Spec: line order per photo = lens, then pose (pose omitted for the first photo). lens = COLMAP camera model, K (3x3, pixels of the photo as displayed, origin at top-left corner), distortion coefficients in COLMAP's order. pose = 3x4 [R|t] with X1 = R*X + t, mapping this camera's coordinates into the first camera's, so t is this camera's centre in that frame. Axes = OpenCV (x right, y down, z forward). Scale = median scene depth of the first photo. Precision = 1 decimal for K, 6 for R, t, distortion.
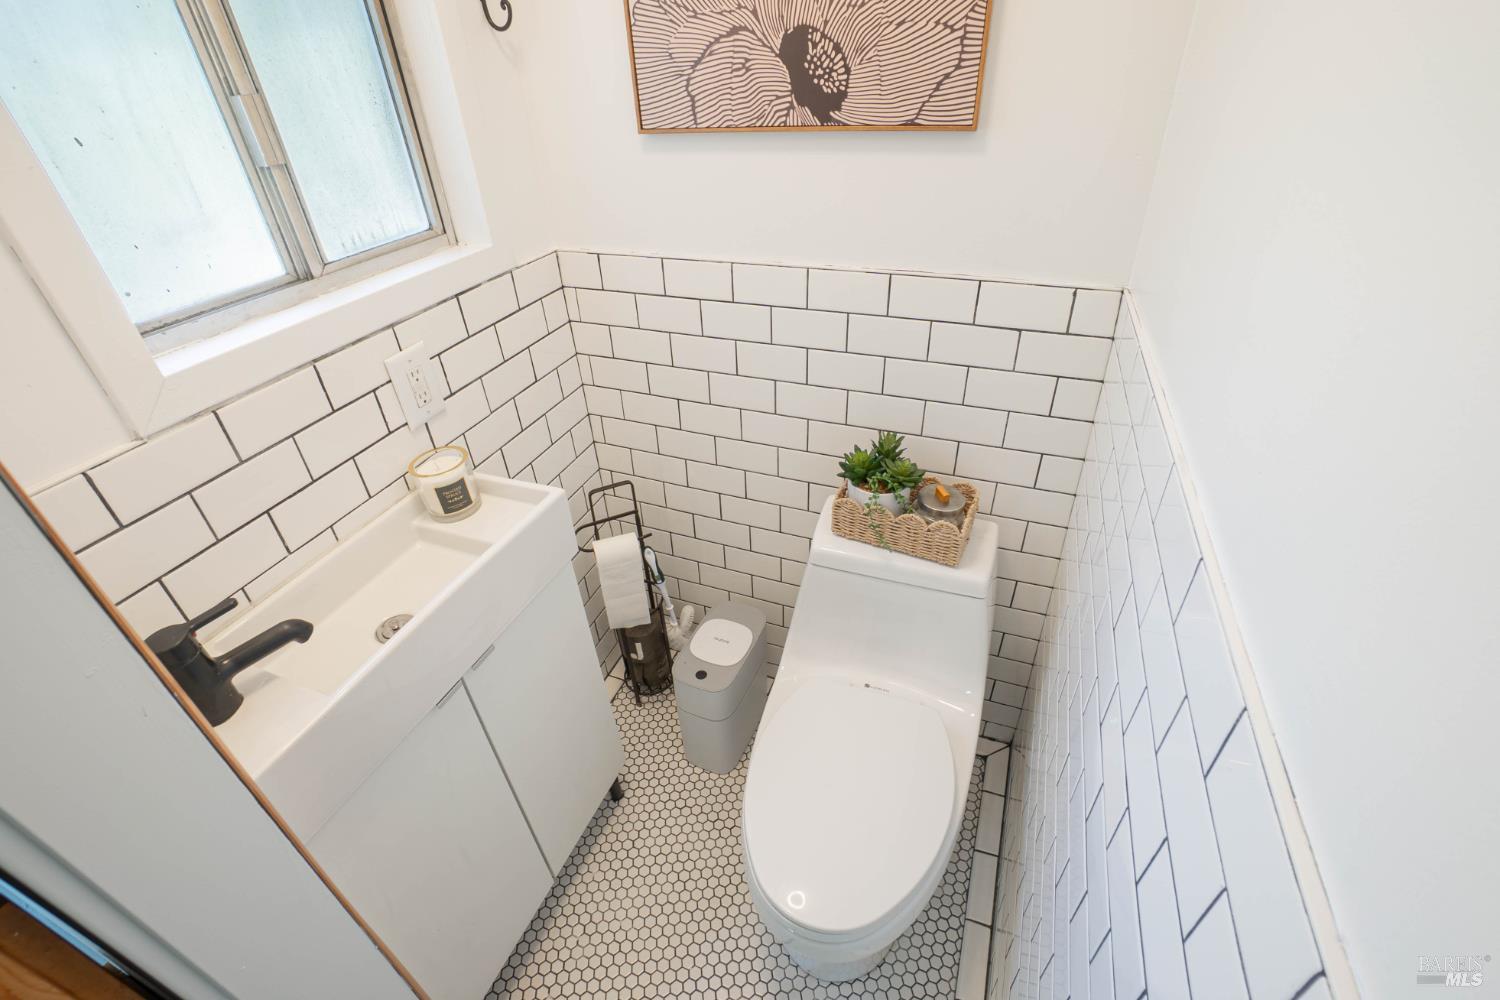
lens RADIAL K [[666.2, 0, 738.6], [0, 666.2, 499.2], [0, 0, 1]] dist [-0.065459, 0.023069]
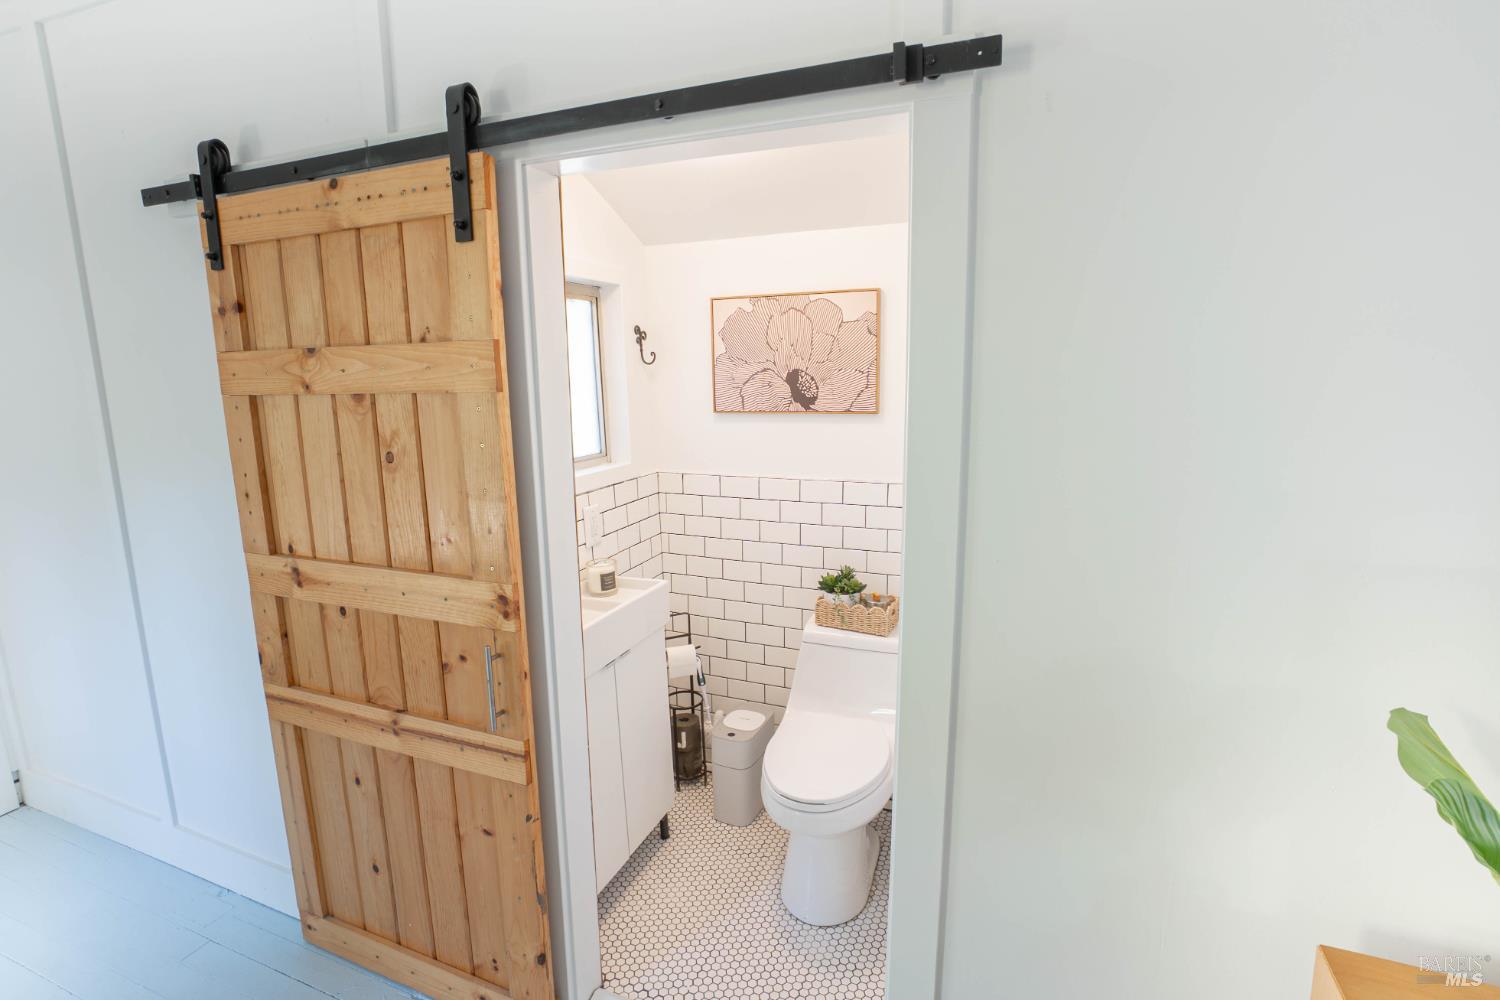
lens RADIAL K [[734.2, 0, 740.9], [0, 734.2, 500.4], [0, 0, 1]] dist [-0.060544, 0.028768]
pose [[0.999590, 0.028606, 0.001440, -0.063591], [-0.025514, 0.912123, -0.409121, 0.553396], [-0.013017, 0.408916, 0.912479, -0.863261]]
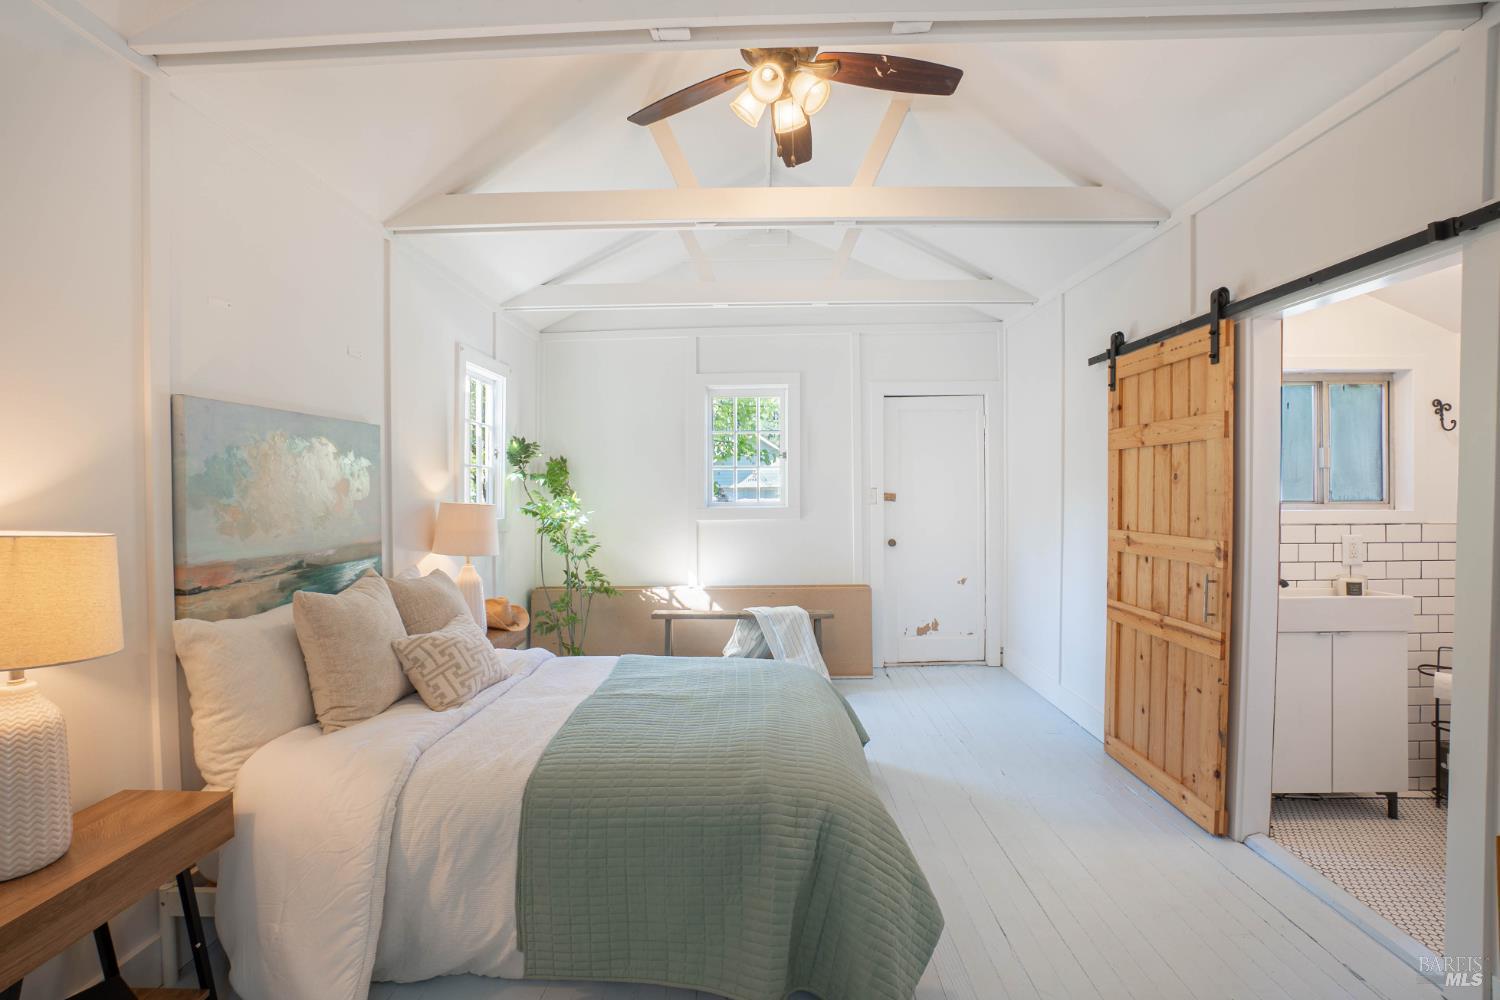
lens RADIAL K [[667.9, 0, 736.3], [0, 667.9, 501.1], [0, 0, 1]] dist [-0.064421, 0.022681]
pose [[0.347266, 0.061240, -0.935765, 0.883402], [-0.540602, 0.828442, -0.146403, 1.185023], [0.766261, 0.556717, 0.320796, -1.538971]]
